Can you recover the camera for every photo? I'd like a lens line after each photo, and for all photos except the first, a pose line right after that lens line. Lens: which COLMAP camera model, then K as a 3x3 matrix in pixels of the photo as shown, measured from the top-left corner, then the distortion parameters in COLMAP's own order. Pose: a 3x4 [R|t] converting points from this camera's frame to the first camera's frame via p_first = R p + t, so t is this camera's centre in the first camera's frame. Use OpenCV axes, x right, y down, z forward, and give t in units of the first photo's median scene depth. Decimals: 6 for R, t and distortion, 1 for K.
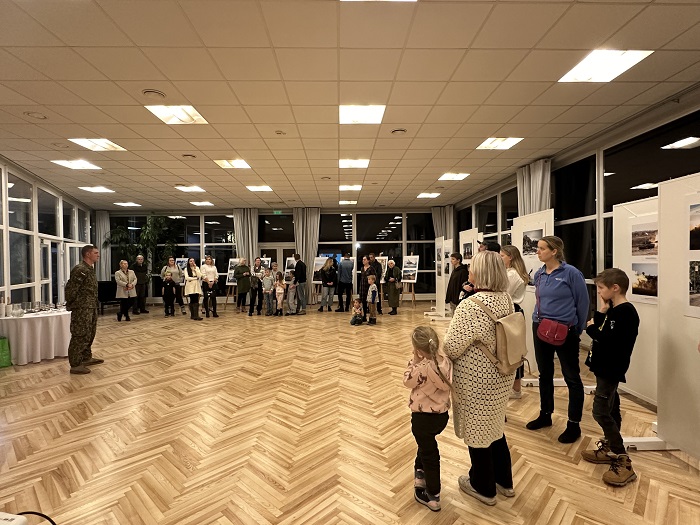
lens RADIAL K [[362.4, 0, 350.0], [0, 362.4, 262.5], [0, 0, 1]] dist [0.000125, 0.000020]
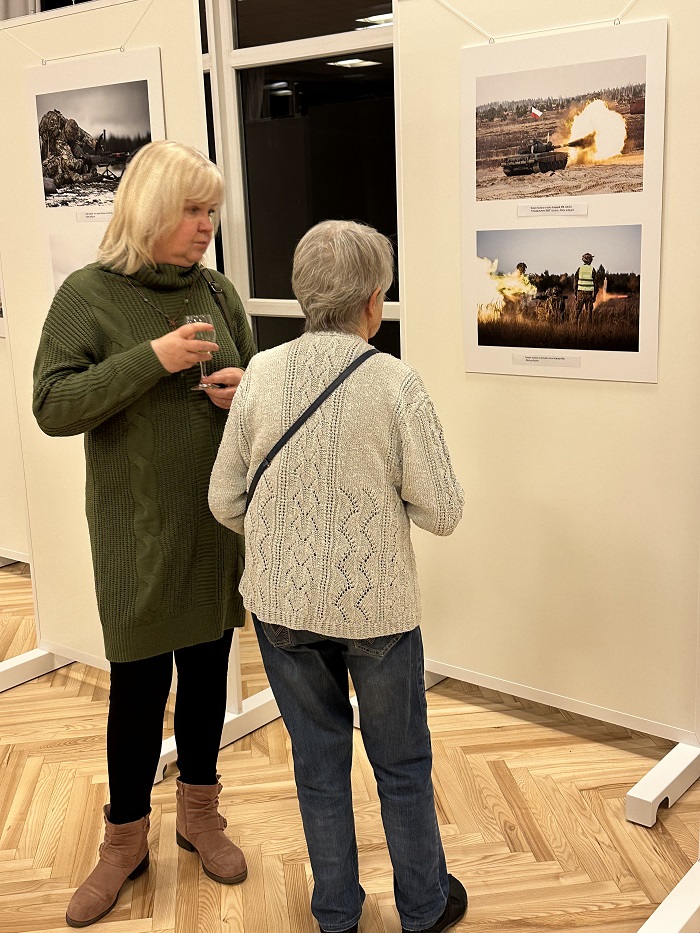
lens RADIAL K [[1104.9, 0, 350.0], [0, 1104.9, 466.5], [0, 0, 1]] dist [0.099517, -0.004866]
pose [[0.640232, -0.185674, 0.745405, 0.077529], [0.034759, 0.976358, 0.213347, -0.006099], [-0.767395, -0.110682, 0.631550, 0.547242]]
